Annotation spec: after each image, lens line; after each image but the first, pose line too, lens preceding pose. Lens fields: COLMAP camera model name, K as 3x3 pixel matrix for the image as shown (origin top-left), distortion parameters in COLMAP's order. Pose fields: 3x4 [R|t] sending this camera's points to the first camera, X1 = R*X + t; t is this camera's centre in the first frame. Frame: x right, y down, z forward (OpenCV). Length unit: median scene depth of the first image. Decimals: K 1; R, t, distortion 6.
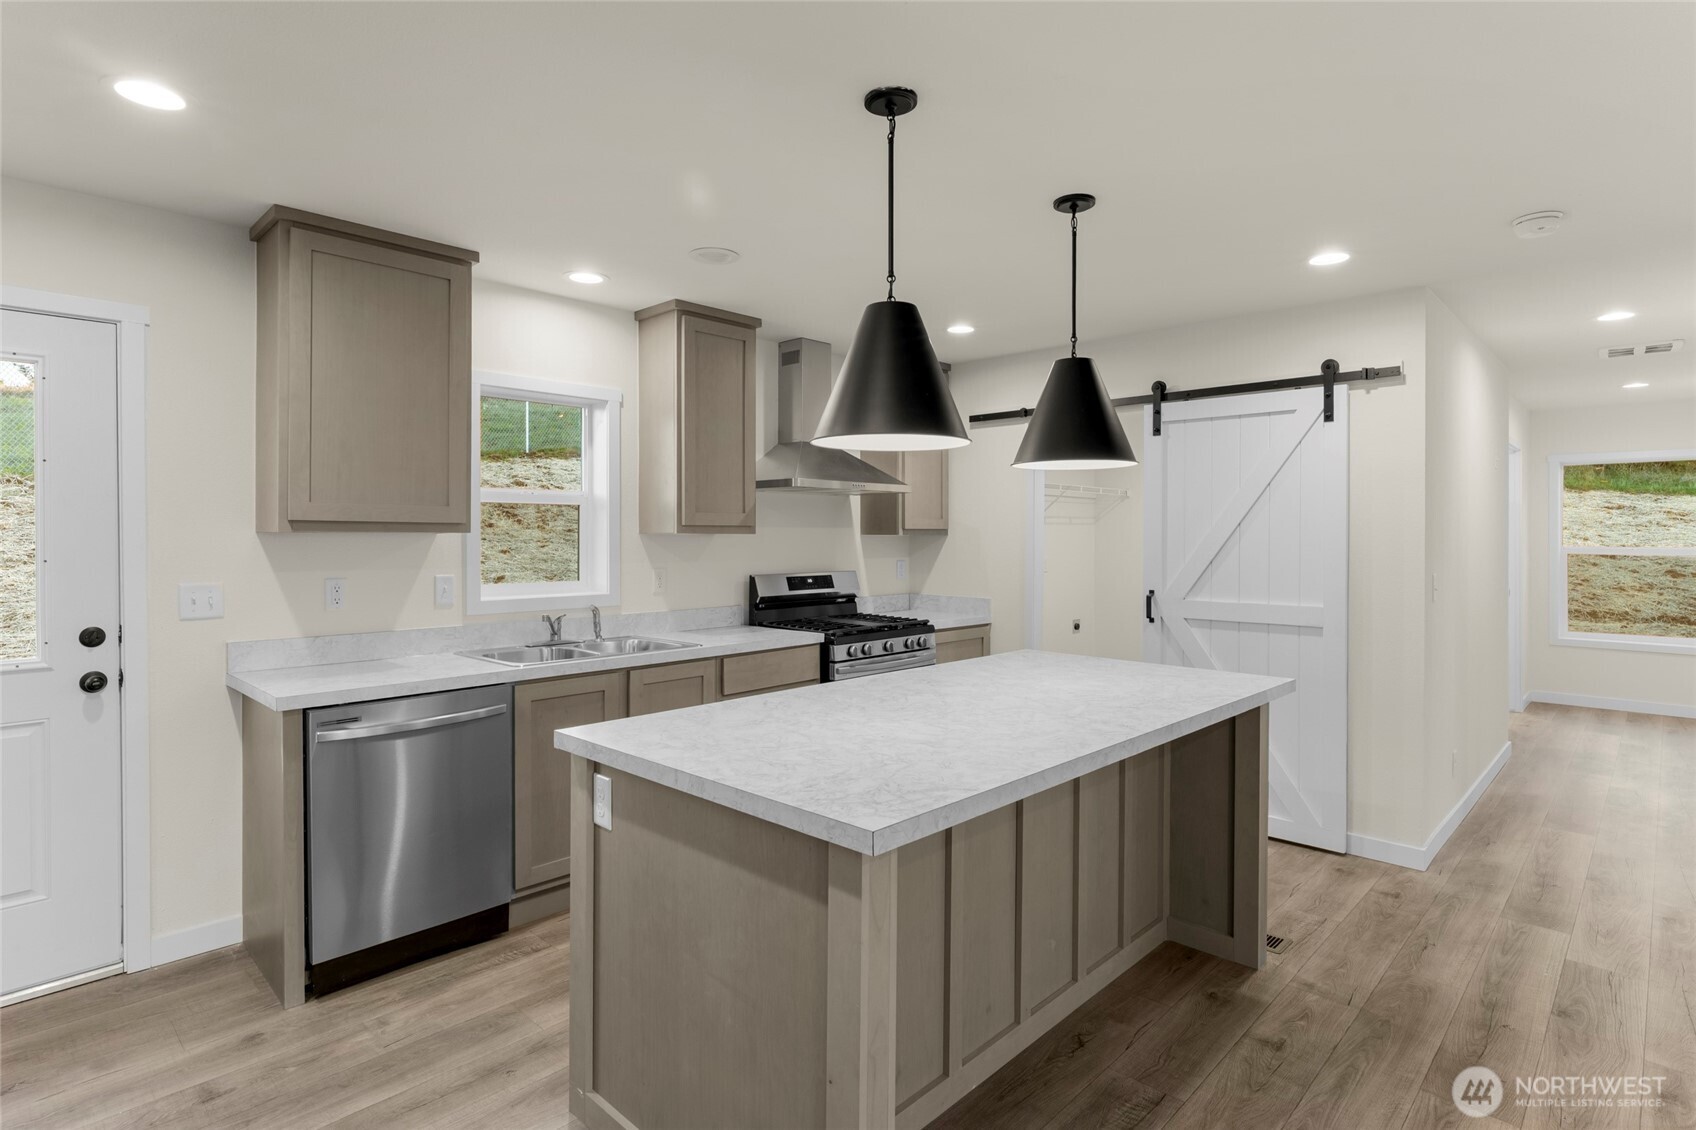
lens RADIAL K [[871.7, 0, 858.1], [0, 871.7, 533.4], [0, 0, 1]] dist [0.020729, -0.000269]
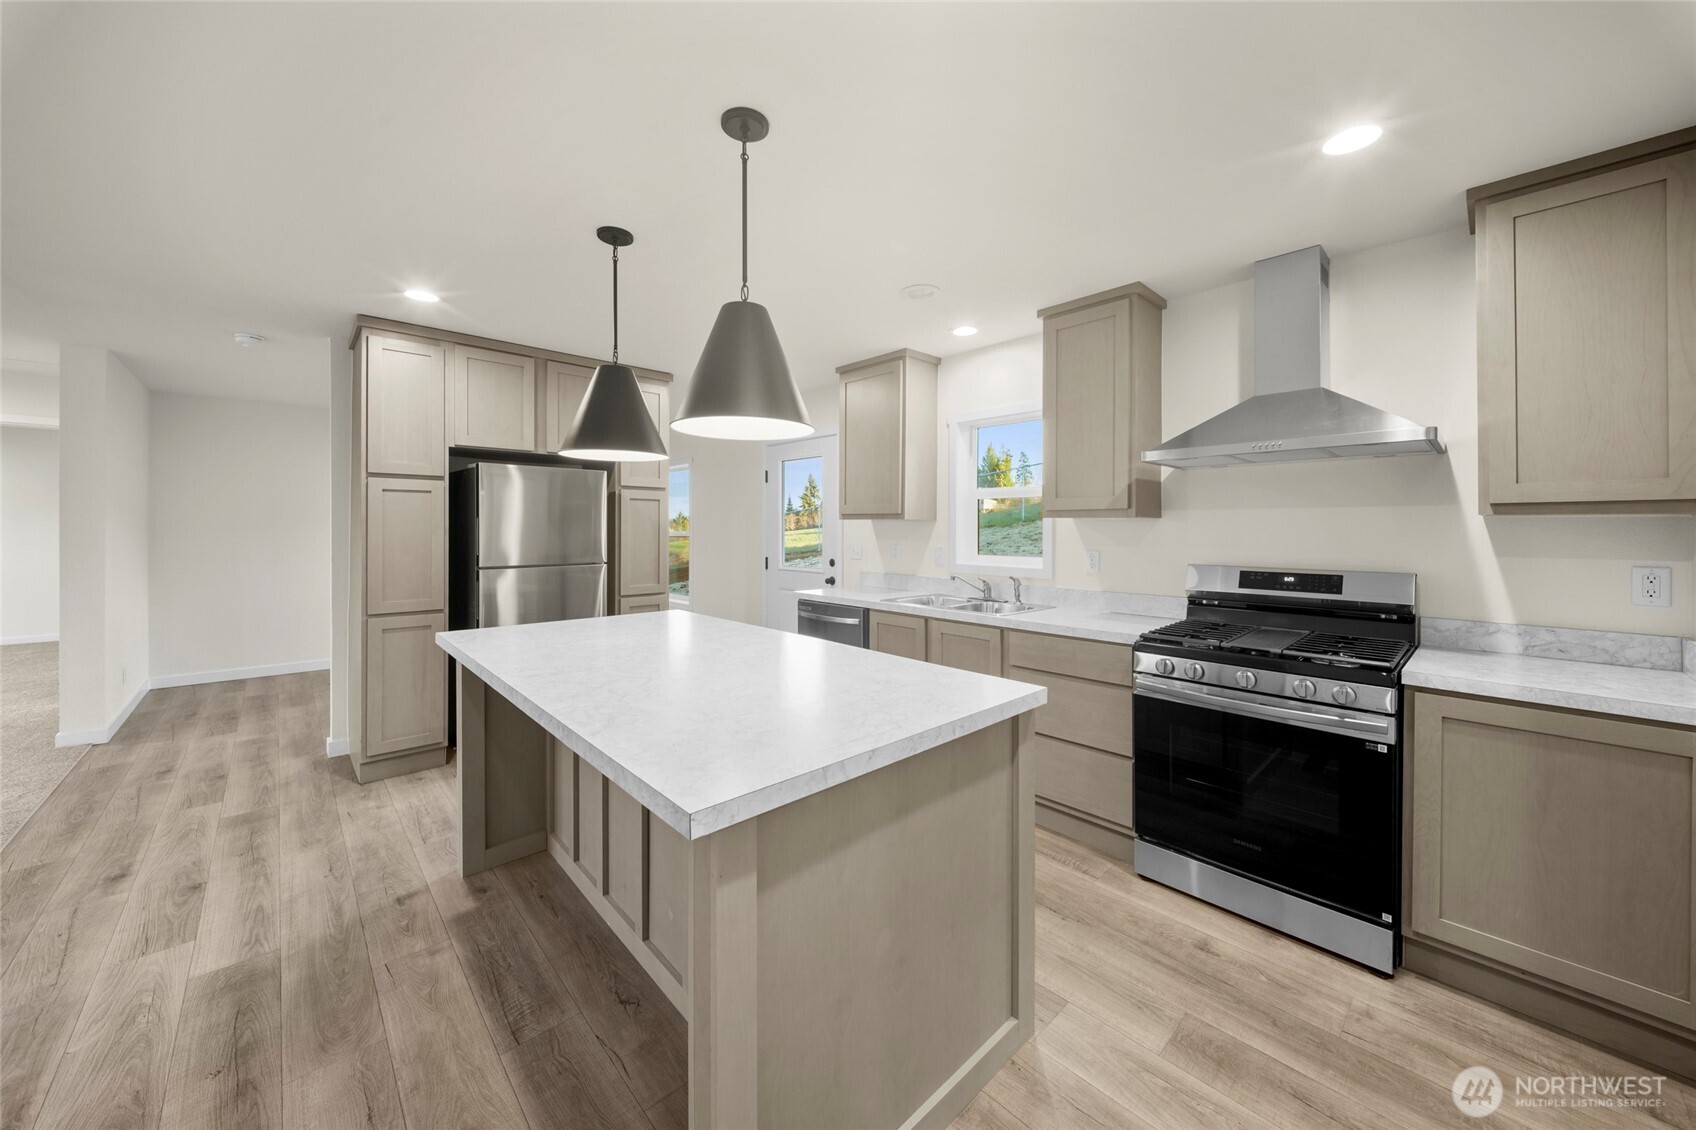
lens RADIAL K [[605.2, 0, 850.4], [0, 605.2, 524.8], [0, 0, 1]] dist [-0.000816, -0.000176]
pose [[-0.062781, -0.005946, -0.998010, 0.558039], [-0.001006, 0.999982, -0.005894, 0.012974], [0.998027, 0.000634, -0.062786, 0.761194]]
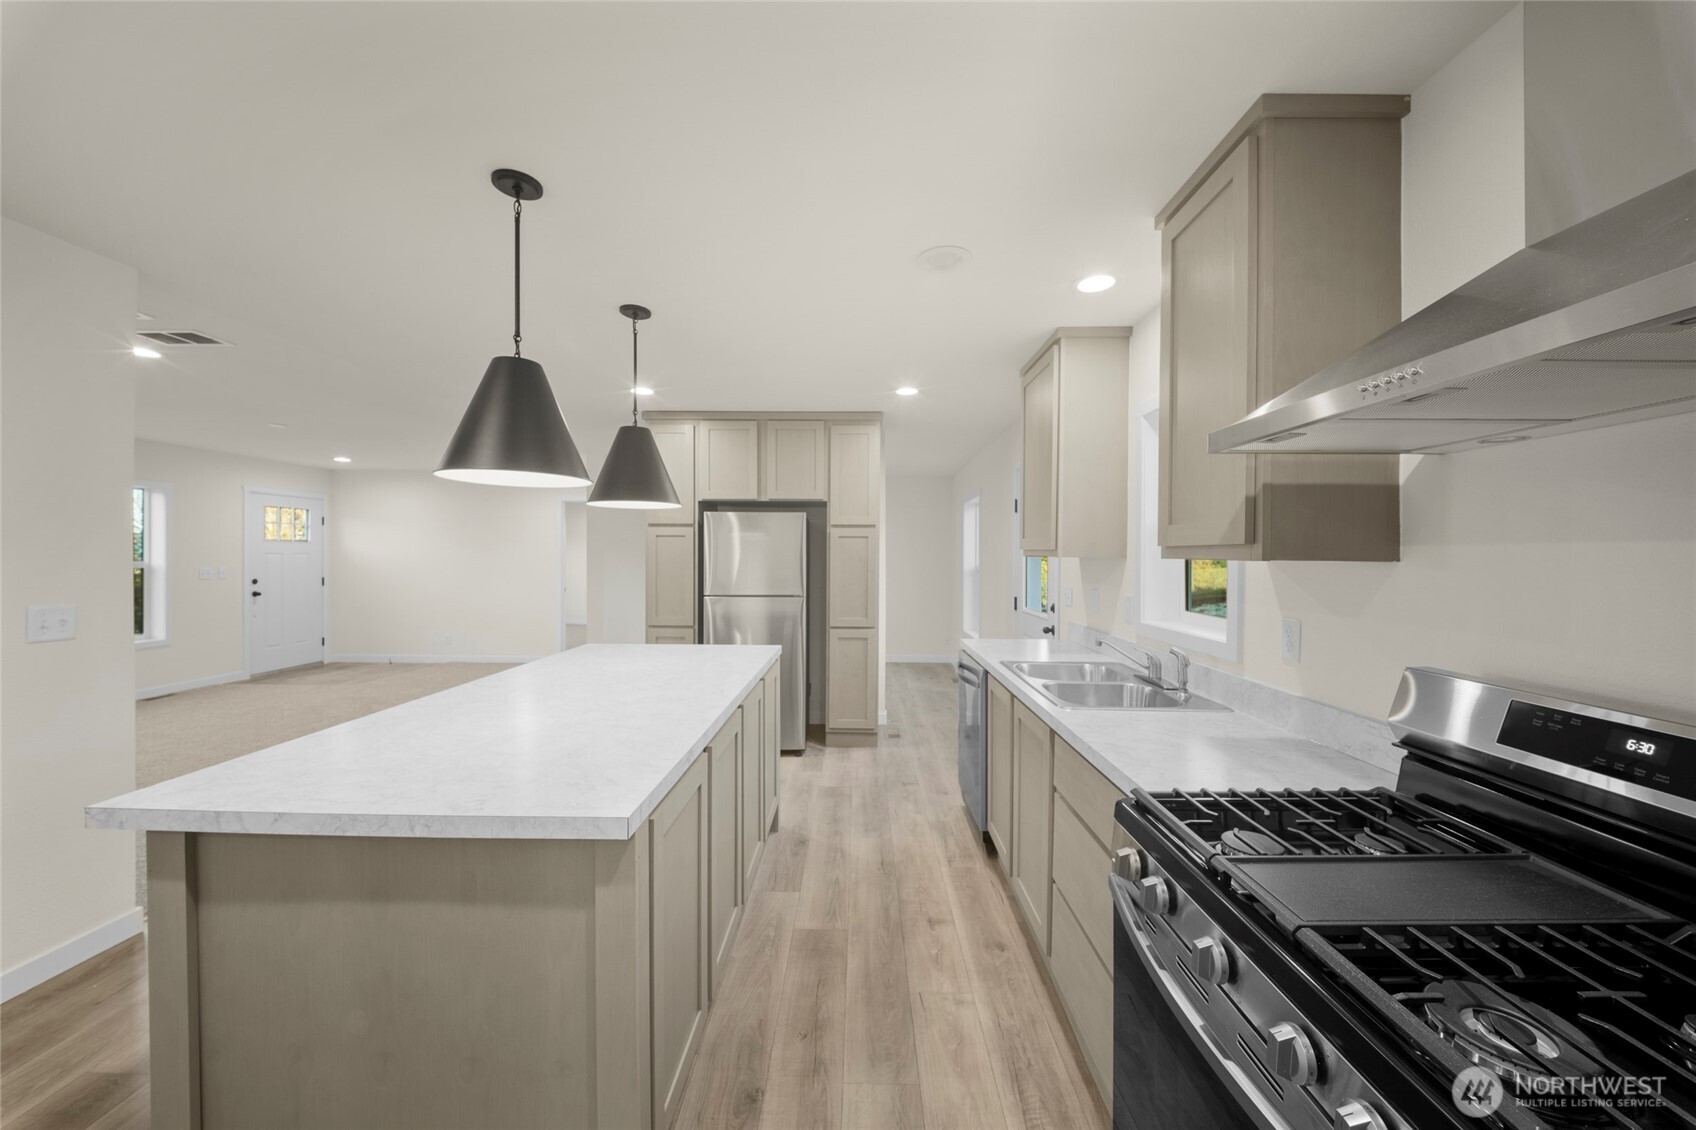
lens RADIAL K [[604.2, 0, 850.5], [0, 604.2, 559.6], [0, 0, 1]] dist [-0.002166, -0.000237]
pose [[-0.739428, 0.001425, -0.673235, 0.273962], [-0.003015, 0.999981, 0.005428, -0.002207], [0.673229, 0.006043, -0.739409, 1.125753]]
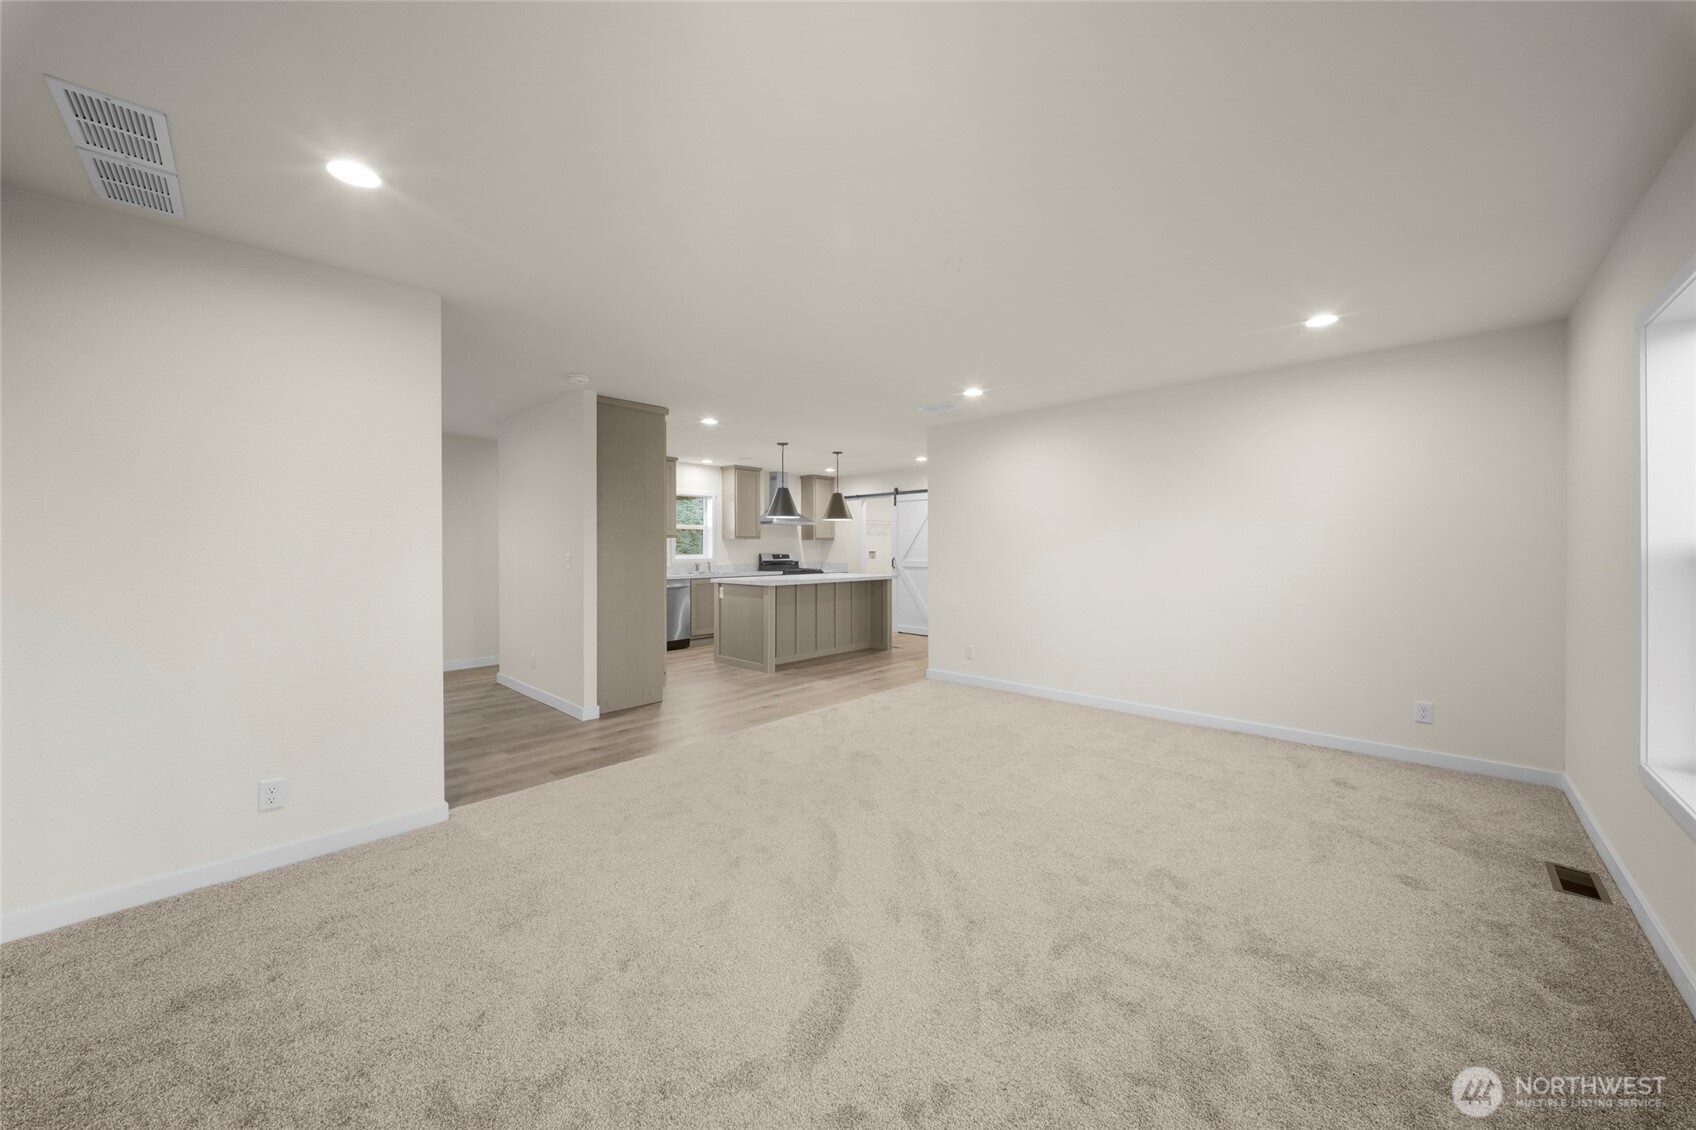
lens RADIAL K [[593.2, 0, 869.1], [0, 593.2, 557.0], [0, 0, 1]] dist [0.000238, -0.000004]
pose [[0.999540, -0.003181, 0.030148, 0.203110], [0.002648, 0.999840, 0.017699, 0.028038], [-0.030199, -0.017611, 0.999389, -1.104769]]
